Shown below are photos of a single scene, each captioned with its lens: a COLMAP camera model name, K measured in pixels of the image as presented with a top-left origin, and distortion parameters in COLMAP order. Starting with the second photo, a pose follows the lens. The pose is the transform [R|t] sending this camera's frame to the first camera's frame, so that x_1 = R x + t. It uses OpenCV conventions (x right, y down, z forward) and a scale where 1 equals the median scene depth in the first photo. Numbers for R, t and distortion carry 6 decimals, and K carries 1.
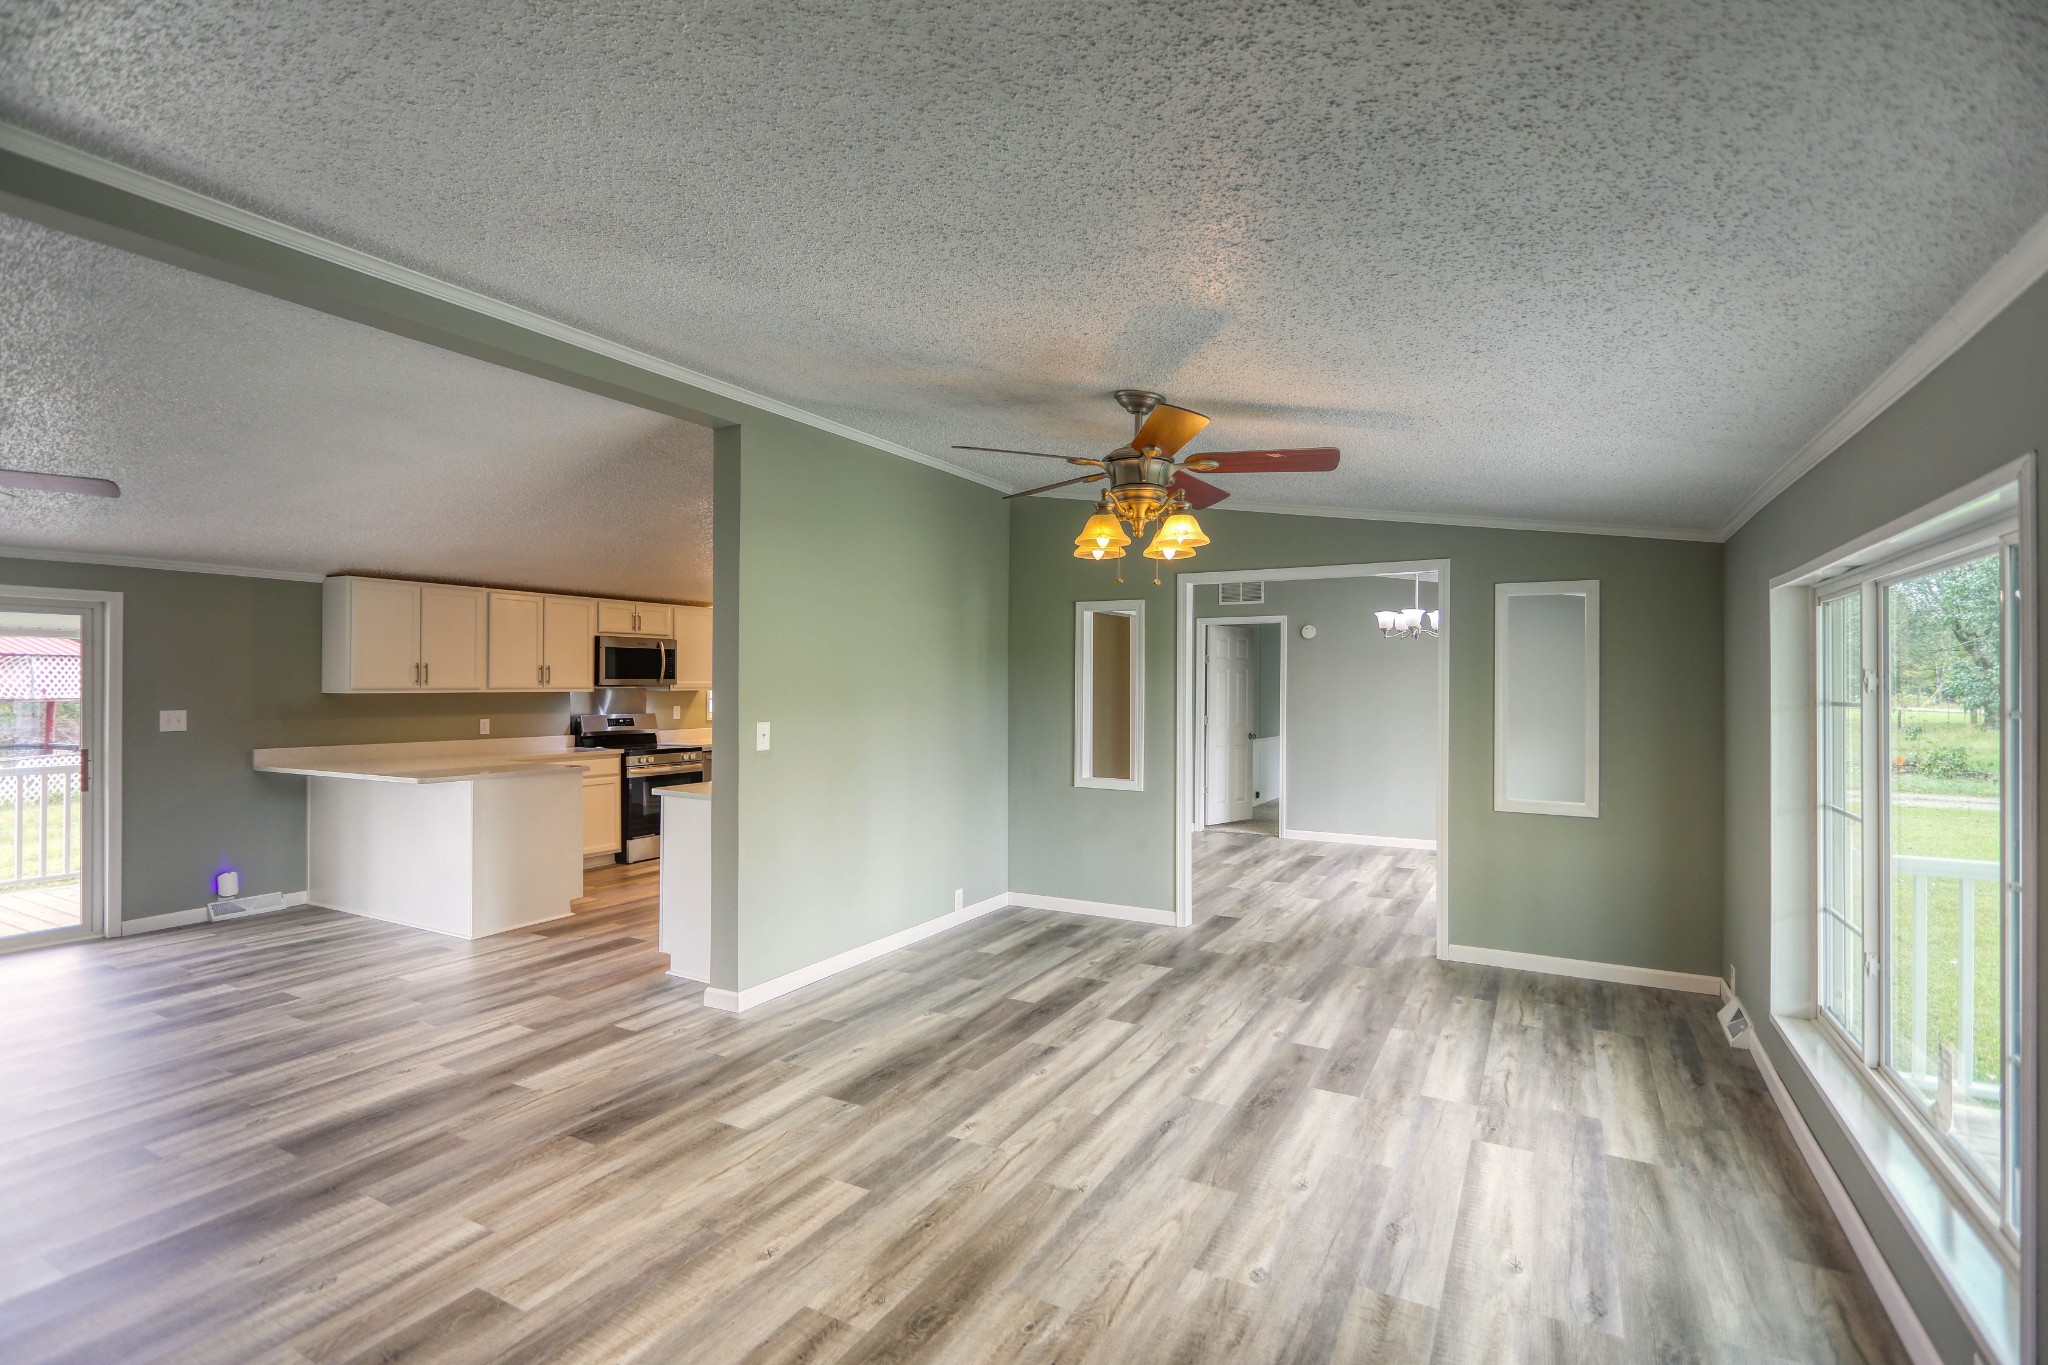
lens RADIAL K [[955.6, 0, 1011.2], [0, 955.6, 702.3], [0, 0, 1]] dist [-0.006820, -0.000139]
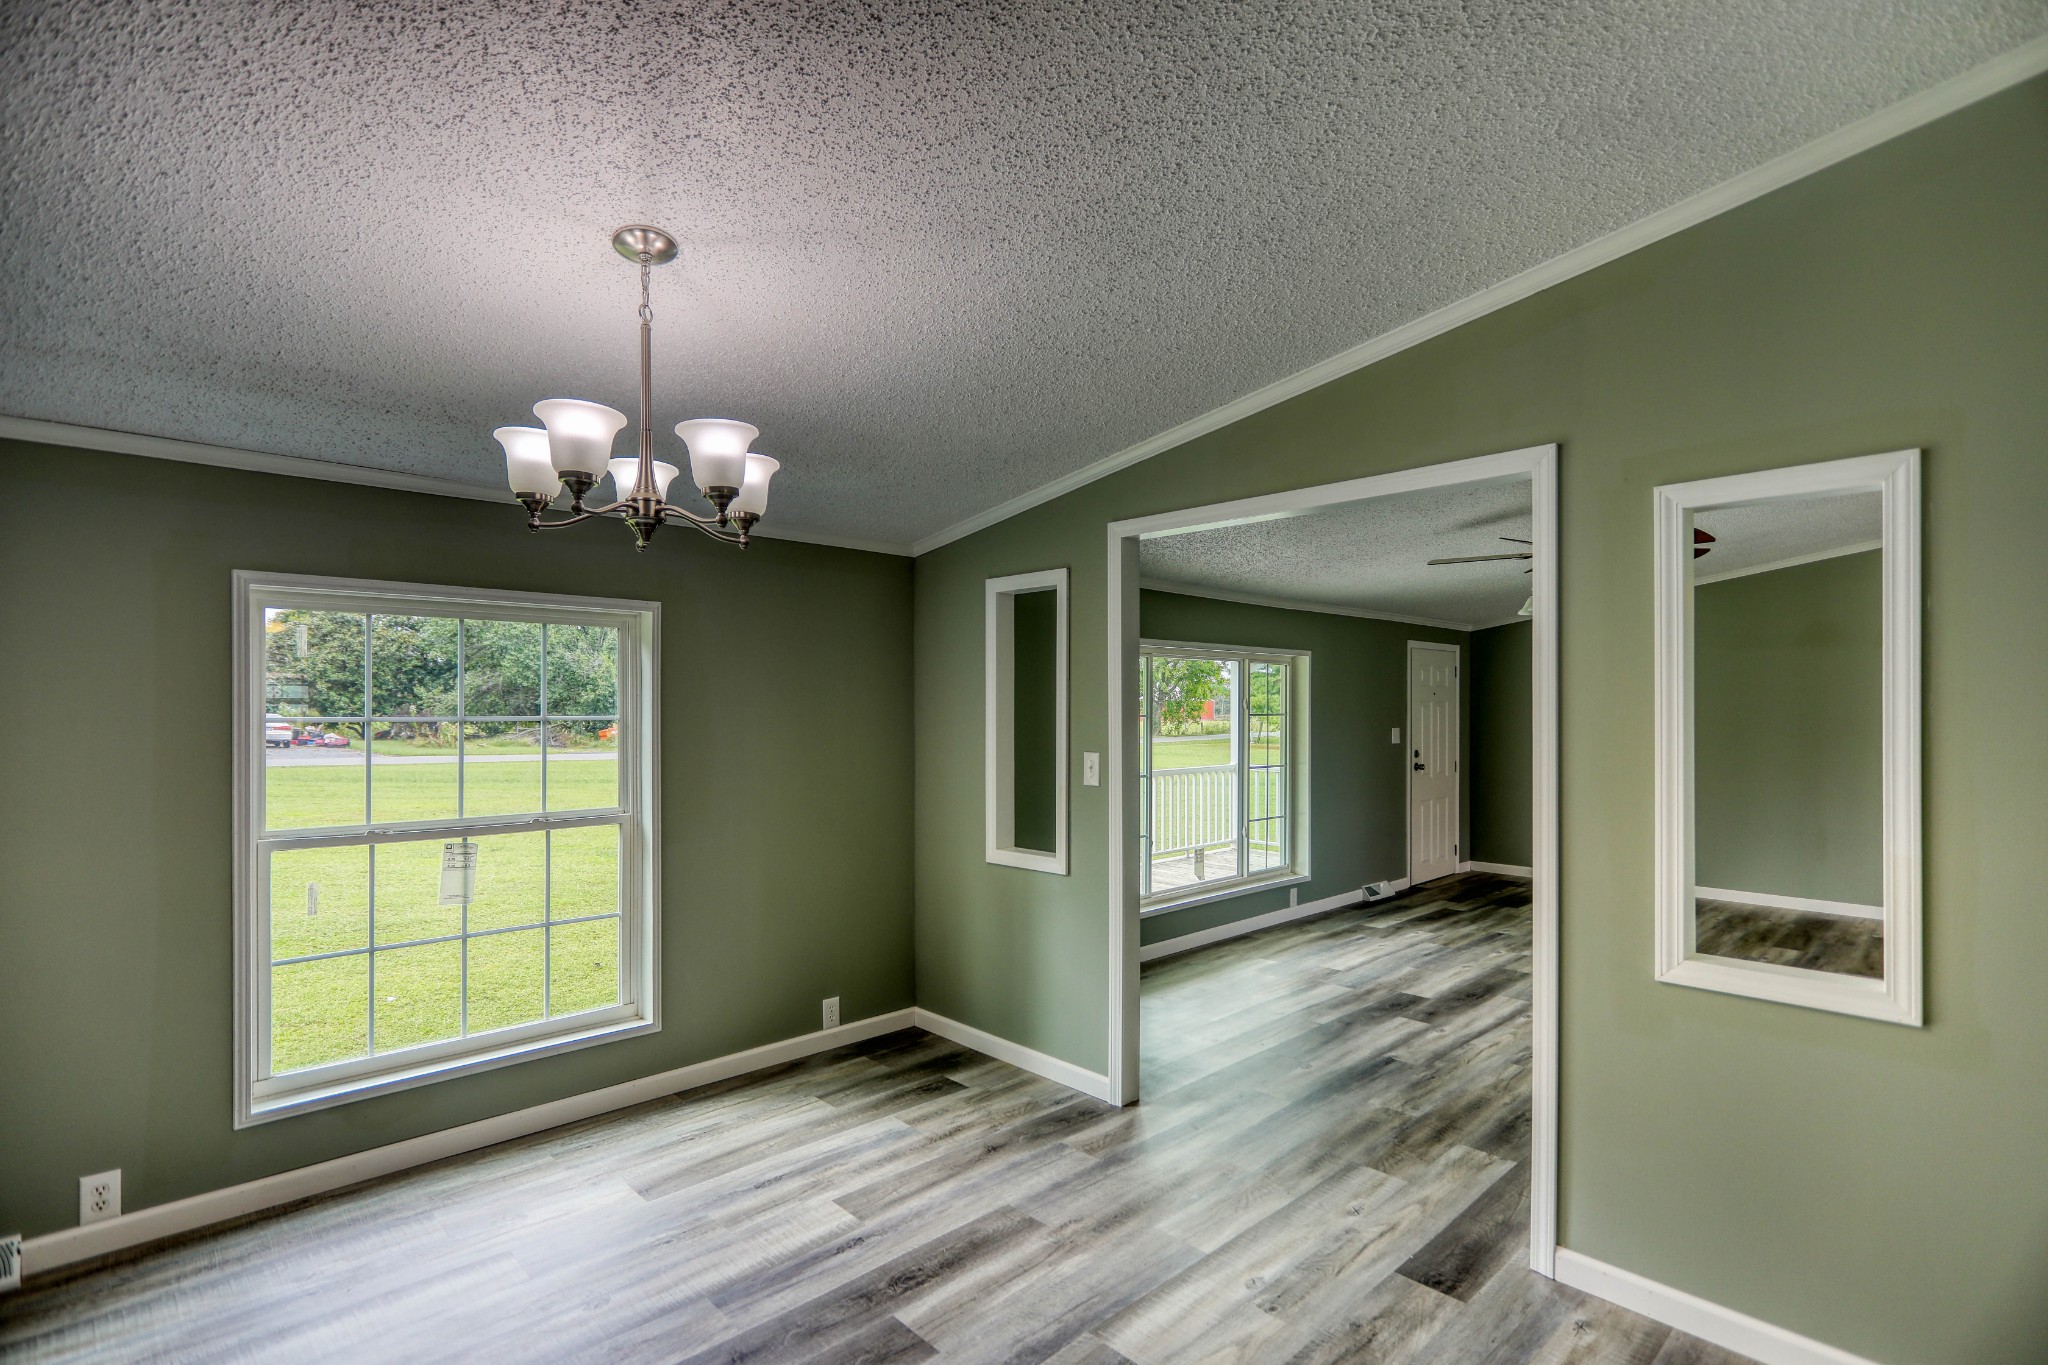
lens RADIAL K [[982.1, 0, 1023.0], [0, 982.1, 694.2], [0, 0, 1]] dist [0.002049, 0.001377]
pose [[-0.958963, 0.000520, 0.283530, 0.445736], [0.002207, 0.999982, 0.005630, -0.042021], [-0.283522, 0.006025, -0.958947, 2.346727]]
